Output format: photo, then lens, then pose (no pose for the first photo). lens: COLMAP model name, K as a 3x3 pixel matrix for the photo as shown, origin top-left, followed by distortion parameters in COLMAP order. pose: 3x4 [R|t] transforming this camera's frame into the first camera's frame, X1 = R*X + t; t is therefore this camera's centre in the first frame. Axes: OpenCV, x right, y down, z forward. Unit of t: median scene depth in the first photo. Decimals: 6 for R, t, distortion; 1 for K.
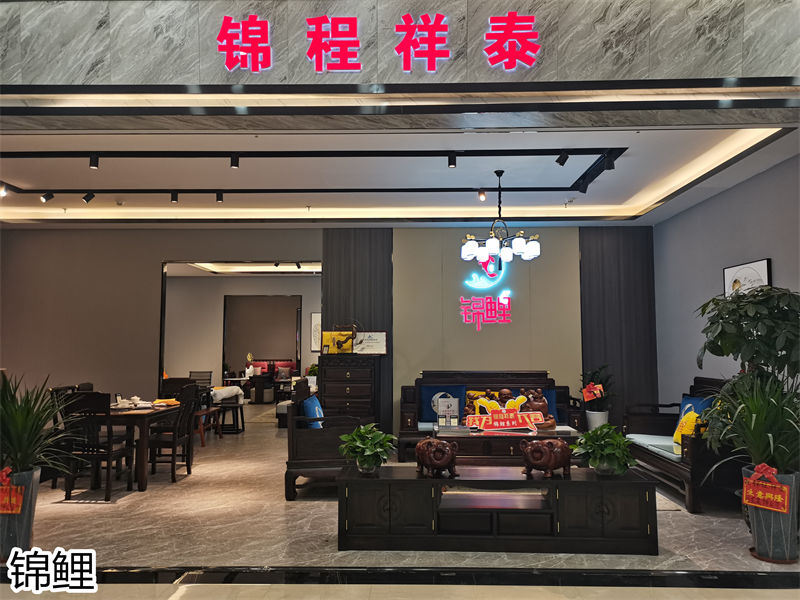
lens RADIAL K [[602.0, 0, 400.6], [0, 602.0, 298.0], [0, 0, 1]] dist [0.045243, -0.028781]
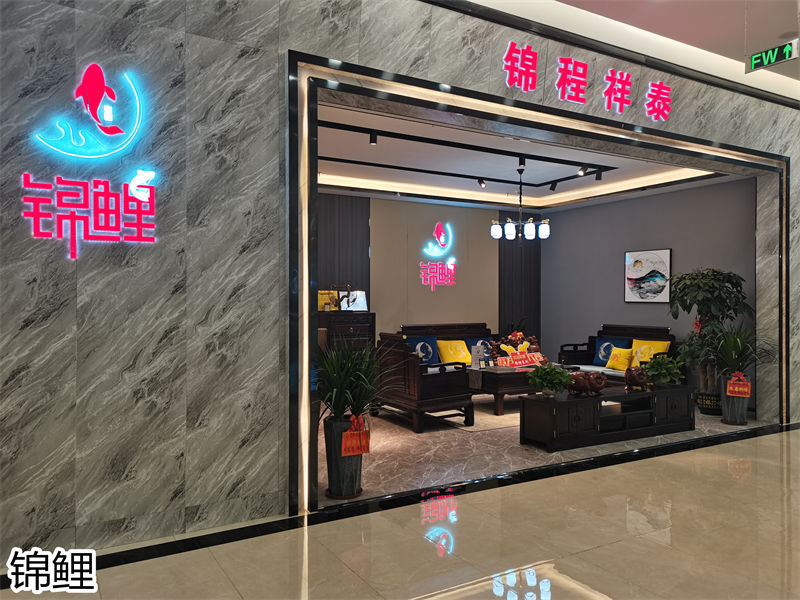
lens RADIAL K [[602.0, 0, 398.2], [0, 602.0, 300.2], [0, 0, 1]] dist [0.045243, -0.028781]
pose [[0.852310, 0.000330, 0.523037, -1.121174], [-0.043173, 0.996632, 0.069724, -0.015330], [-0.521253, -0.082008, 0.849453, 0.028804]]
